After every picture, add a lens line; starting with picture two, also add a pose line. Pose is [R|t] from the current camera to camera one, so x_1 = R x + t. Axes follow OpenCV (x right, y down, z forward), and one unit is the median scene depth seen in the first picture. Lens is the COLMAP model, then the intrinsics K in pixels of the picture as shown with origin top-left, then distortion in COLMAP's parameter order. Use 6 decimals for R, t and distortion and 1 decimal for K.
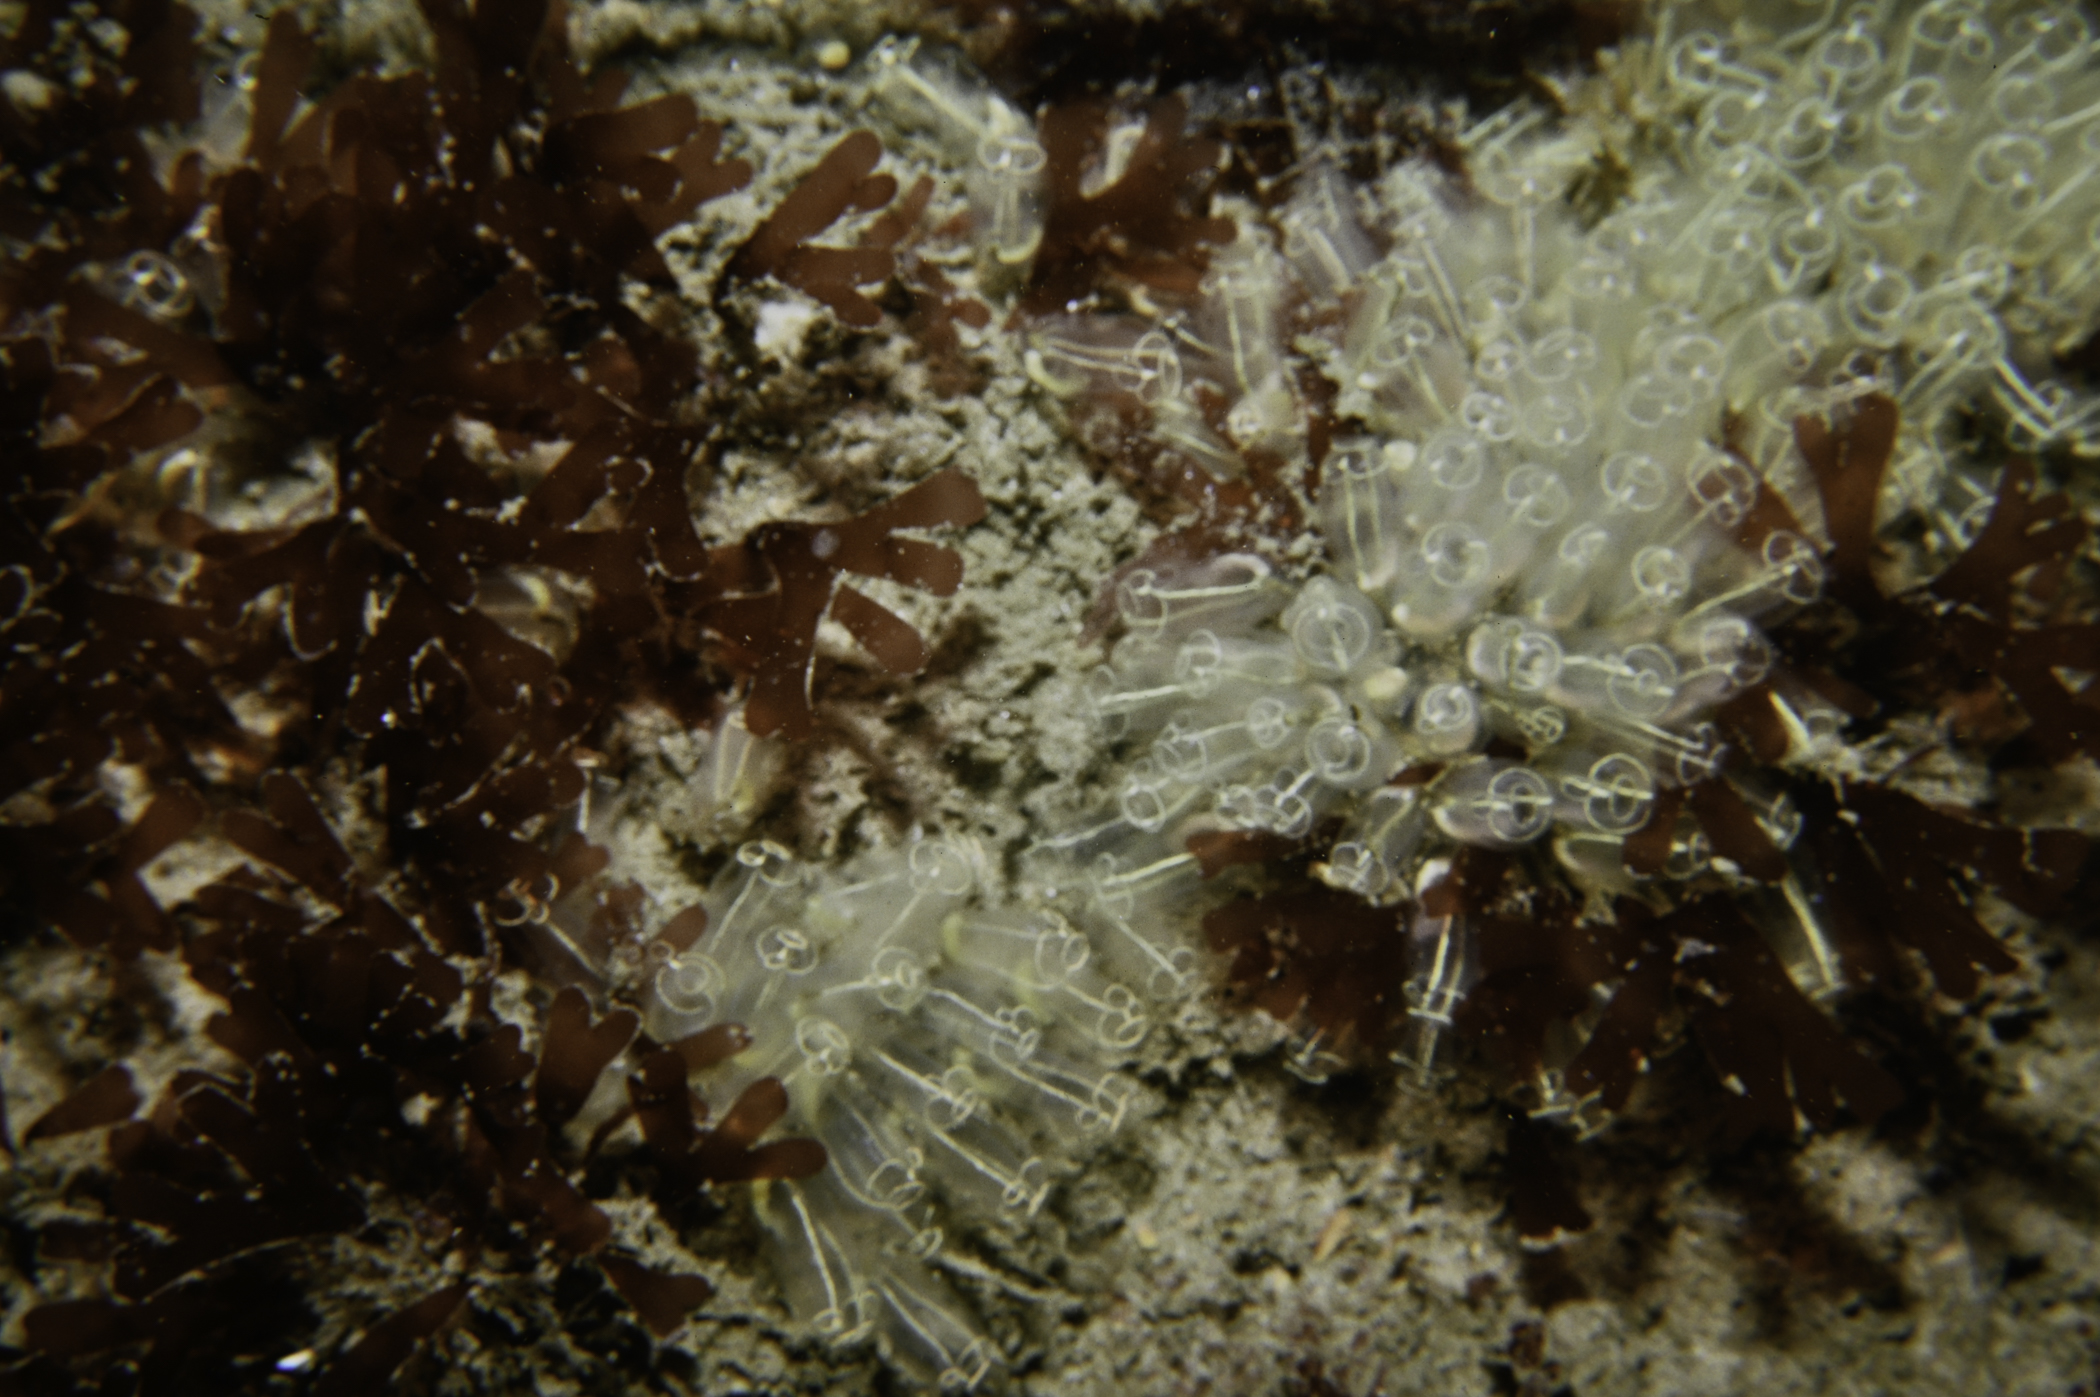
lens RADIAL K [[3199.9, 0, 1050.0], [0, 3199.9, 698.5], [0, 0, 1]] dist [0.399975, -0.020426]
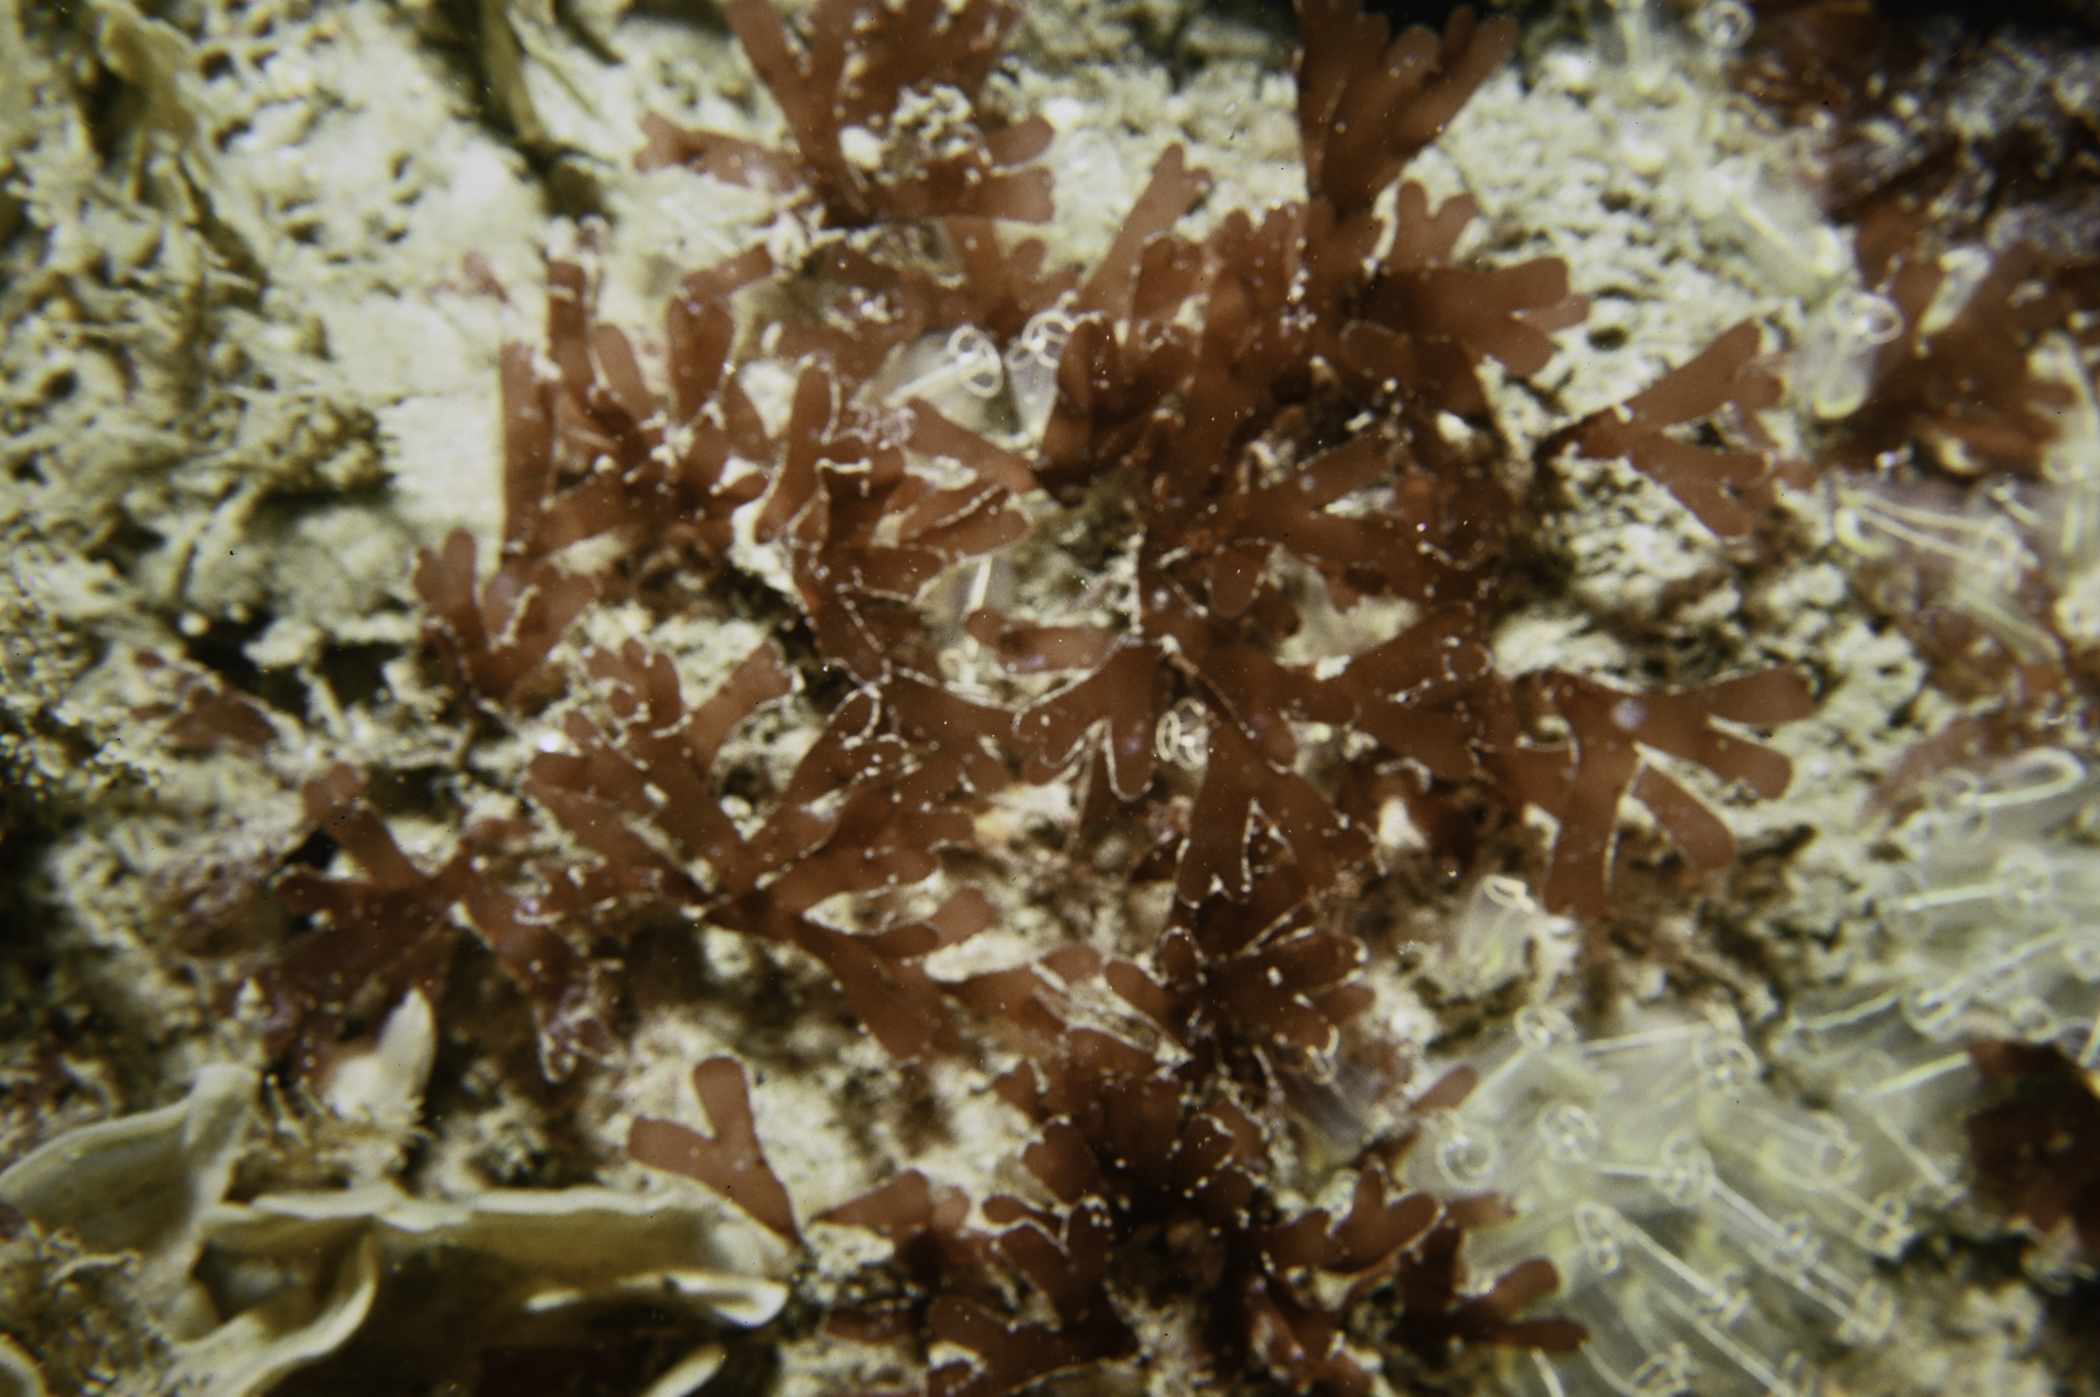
lens RADIAL K [[3199.9, 0, 1050.0], [0, 3199.9, 698.5], [0, 0, 1]] dist [0.399975, -0.020426]
pose [[0.994752, 0.101927, 0.008899, -0.252852], [-0.102054, 0.982233, 0.157492, -0.189163], [0.007311, -0.157573, 0.987480, 0.021107]]
